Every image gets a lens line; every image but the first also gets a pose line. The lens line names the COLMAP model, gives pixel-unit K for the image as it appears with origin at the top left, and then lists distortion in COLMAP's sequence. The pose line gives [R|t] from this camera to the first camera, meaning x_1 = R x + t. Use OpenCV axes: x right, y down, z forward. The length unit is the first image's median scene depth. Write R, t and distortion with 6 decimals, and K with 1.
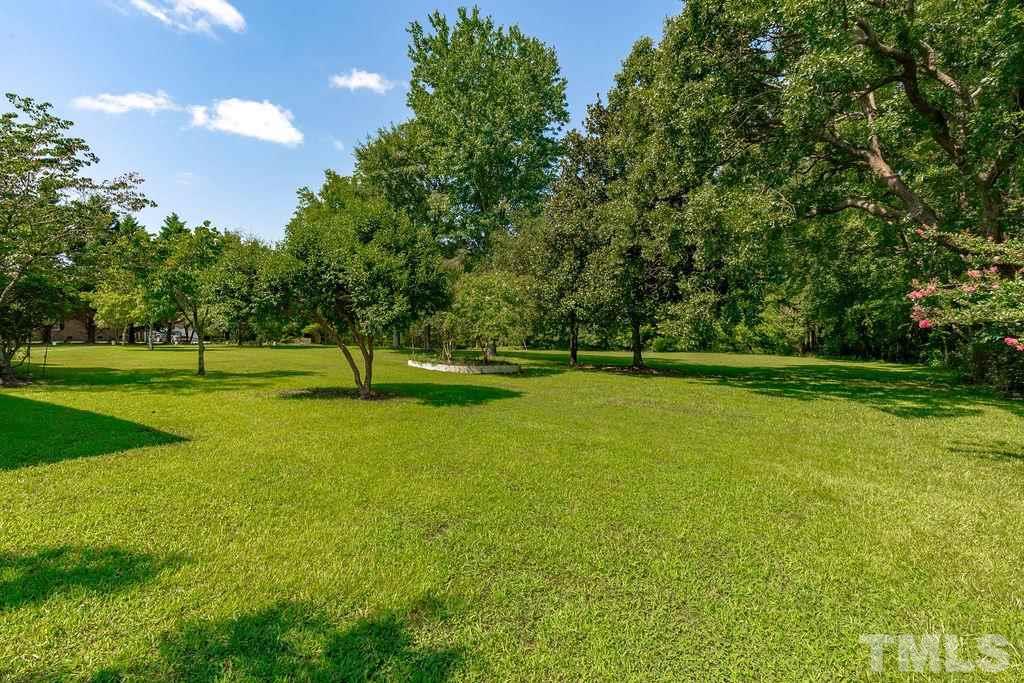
lens RADIAL K [[415.4, 0, 512.0], [0, 415.4, 341.5], [0, 0, 1]] dist [-0.027165, -0.000050]
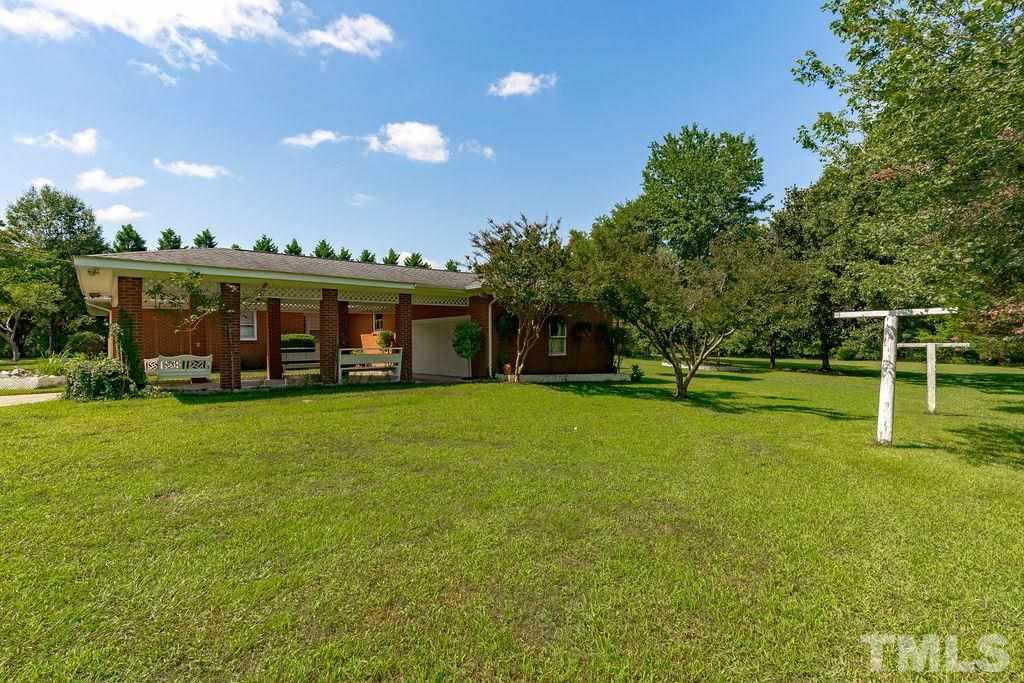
lens RADIAL K [[415.4, 0, 512.0], [0, 415.4, 341.5], [0, 0, 1]] dist [-0.027165, -0.000050]
pose [[0.940322, 0.002701, -0.340275, -0.202859], [-0.006530, 0.999928, -0.010109, -0.013791], [0.340223, 0.011727, 0.940272, -0.597303]]
